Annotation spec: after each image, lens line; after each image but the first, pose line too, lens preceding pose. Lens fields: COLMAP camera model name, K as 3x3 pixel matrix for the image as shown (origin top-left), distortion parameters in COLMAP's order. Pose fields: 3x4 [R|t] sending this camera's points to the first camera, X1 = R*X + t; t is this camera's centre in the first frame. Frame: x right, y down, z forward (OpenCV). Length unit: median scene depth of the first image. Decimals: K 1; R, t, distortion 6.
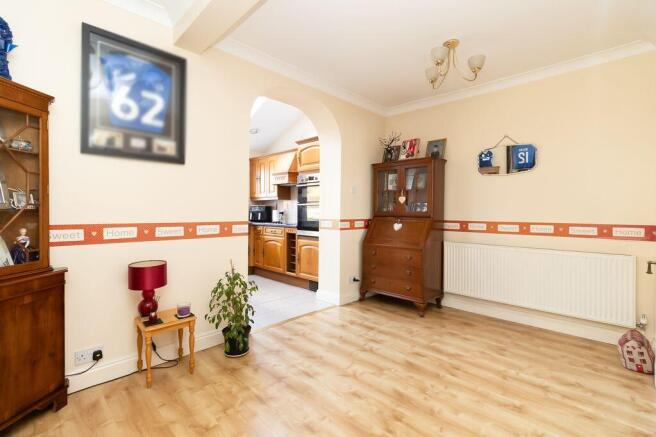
lens RADIAL K [[303.5, 0, 329.3], [0, 303.5, 216.7], [0, 0, 1]] dist [-0.004098, -0.000536]
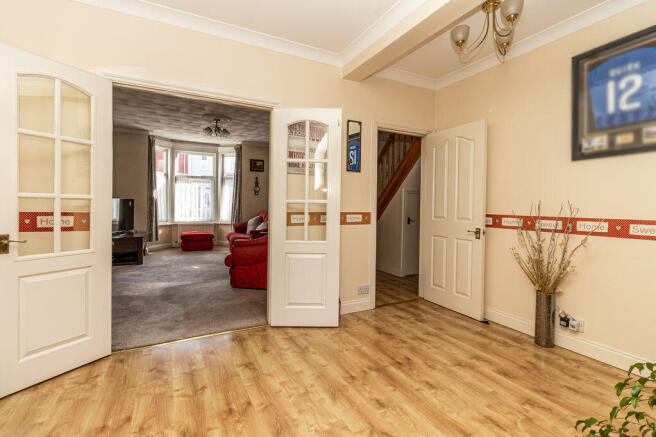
lens RADIAL K [[303.5, 0, 329.6], [0, 303.5, 212.9], [0, 0, 1]] dist [-0.004098, -0.000536]
pose [[-0.956127, -0.024452, 0.291931, -0.015839], [-0.015882, 0.999372, 0.031692, -0.007264], [-0.292523, 0.025665, -0.955914, 1.885530]]
